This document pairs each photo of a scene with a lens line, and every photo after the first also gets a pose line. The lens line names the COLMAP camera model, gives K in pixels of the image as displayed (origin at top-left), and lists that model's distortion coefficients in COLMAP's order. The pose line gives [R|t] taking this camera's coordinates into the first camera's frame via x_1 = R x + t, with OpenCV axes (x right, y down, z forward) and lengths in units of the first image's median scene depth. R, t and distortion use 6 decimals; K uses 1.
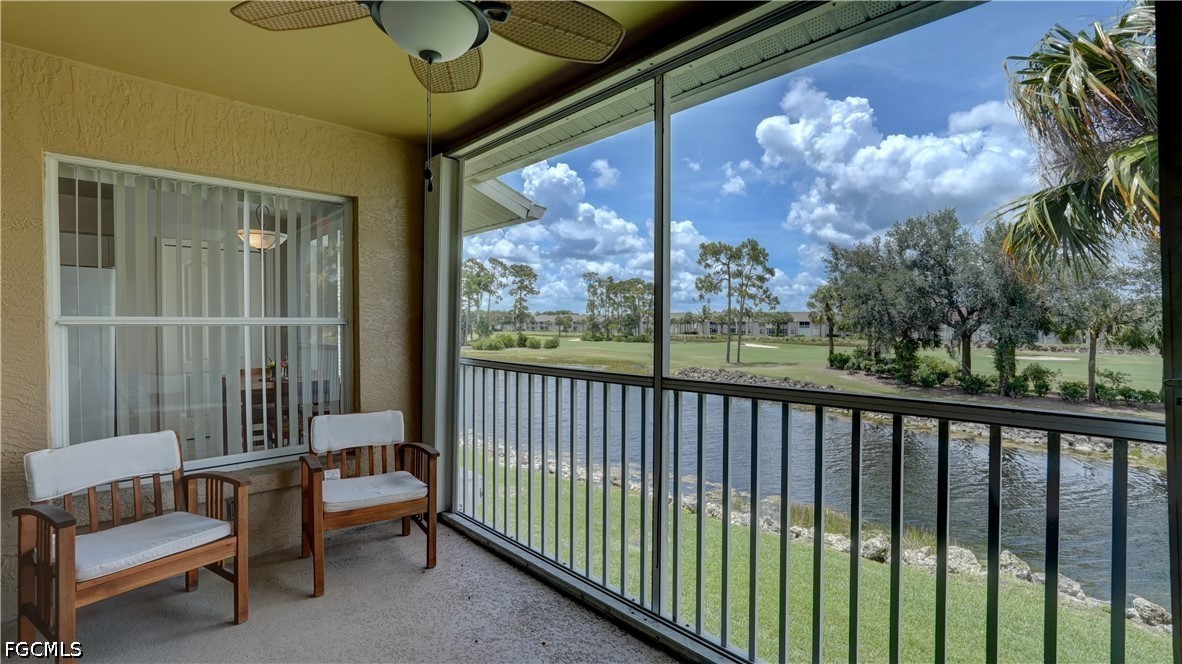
lens RADIAL K [[516.8, 0, 597.0], [0, 516.8, 331.5], [0, 0, 1]] dist [-0.006733, 0.004000]
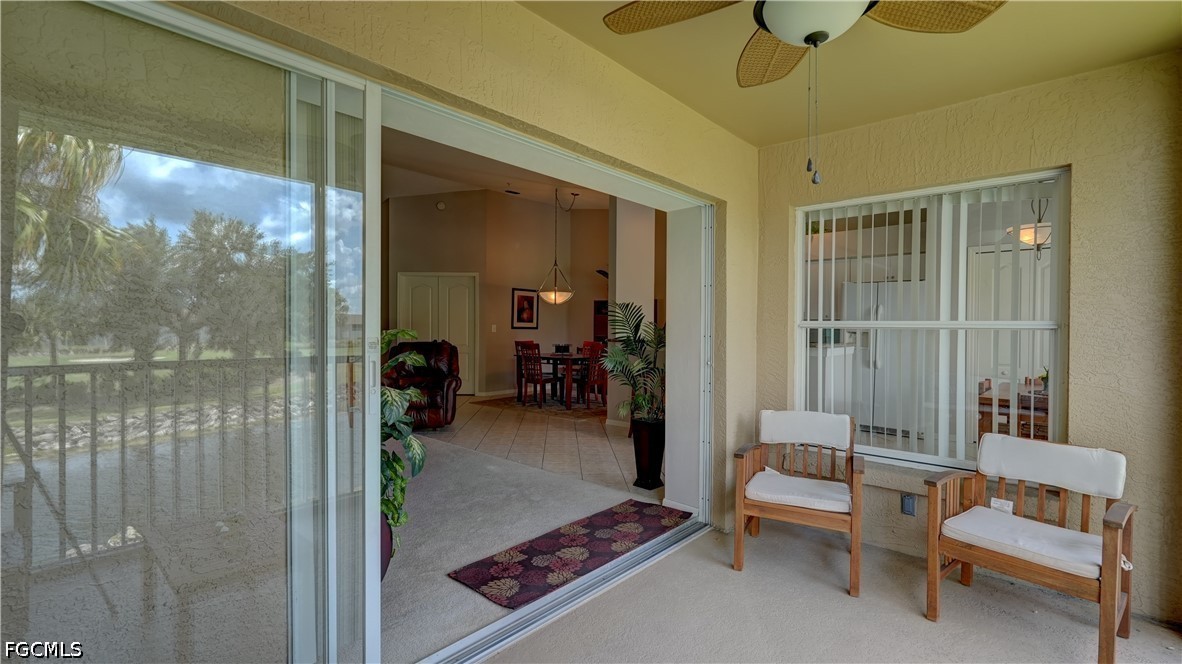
lens RADIAL K [[516.8, 0, 585.4], [0, 516.8, 333.4], [0, 0, 1]] dist [-0.006733, 0.004000]
pose [[0.083802, 0.015825, -0.996357, 0.270418], [-0.021910, 0.999661, 0.014035, -0.002592], [0.996242, 0.020654, 0.084120, 0.240458]]
